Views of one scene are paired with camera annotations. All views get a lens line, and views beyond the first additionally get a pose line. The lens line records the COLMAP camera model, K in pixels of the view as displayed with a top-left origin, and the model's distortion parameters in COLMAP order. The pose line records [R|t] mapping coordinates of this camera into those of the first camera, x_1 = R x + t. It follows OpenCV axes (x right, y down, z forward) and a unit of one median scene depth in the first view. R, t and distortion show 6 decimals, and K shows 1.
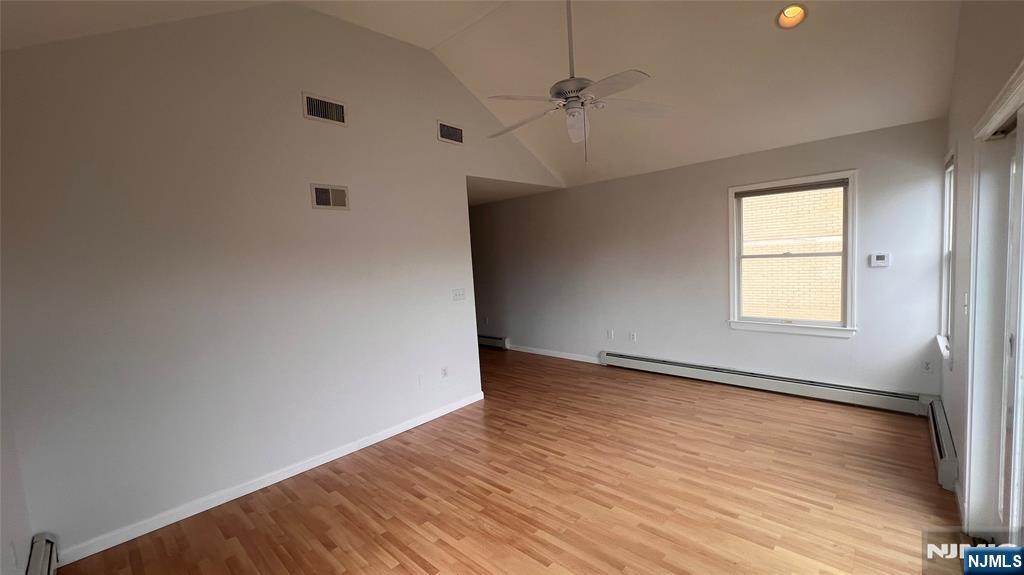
lens RADIAL K [[413.2, 0, 512.0], [0, 413.2, 287.5], [0, 0, 1]] dist [-0.001750, -0.000188]
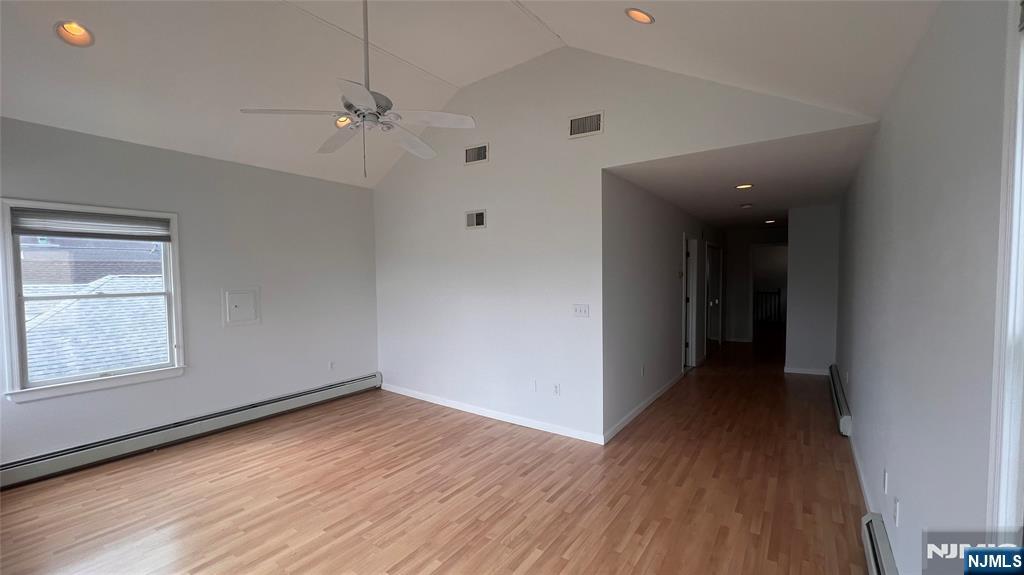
lens RADIAL K [[413.2, 0, 512.0], [0, 413.2, 287.5], [0, 0, 1]] dist [-0.001750, -0.000188]
pose [[0.125311, 0.098495, -0.987216, 0.918470], [-0.071742, 0.993354, 0.090001, -0.129613], [0.989520, 0.059547, 0.131544, 0.960116]]
